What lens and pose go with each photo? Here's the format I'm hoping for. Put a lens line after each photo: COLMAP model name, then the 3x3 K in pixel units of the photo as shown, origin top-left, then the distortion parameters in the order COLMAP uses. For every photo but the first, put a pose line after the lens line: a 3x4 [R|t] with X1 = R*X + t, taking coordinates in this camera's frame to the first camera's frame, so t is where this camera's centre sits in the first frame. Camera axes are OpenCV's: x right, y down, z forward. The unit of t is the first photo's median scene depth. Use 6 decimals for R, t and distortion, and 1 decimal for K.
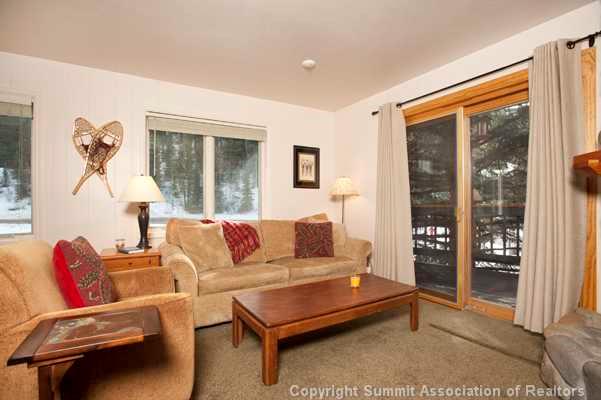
lens RADIAL K [[296.7, 0, 299.0], [0, 296.7, 200.7], [0, 0, 1]] dist [-0.029372, -0.000207]
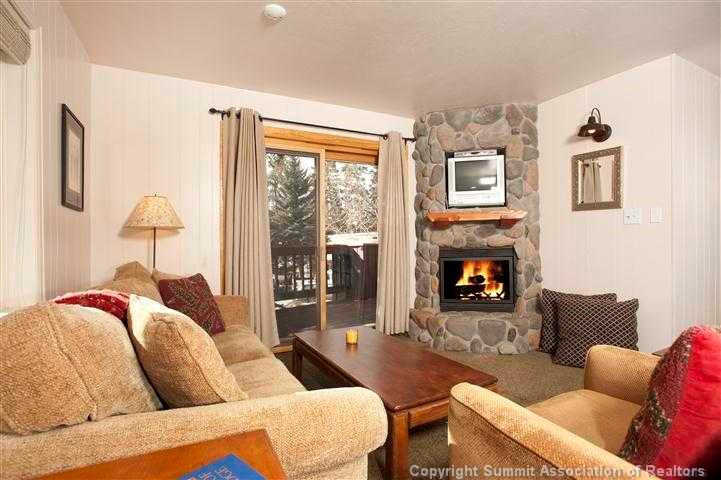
lens RADIAL K [[355.9, 0, 358.6], [0, 355.9, 241.2], [0, 0, 1]] dist [-0.029372, -0.000207]
pose [[0.062946, 0.014558, 0.997911, -0.642419], [0.004479, 0.999879, -0.014869, 0.025450], [-0.998007, 0.005405, 0.062873, 0.731853]]
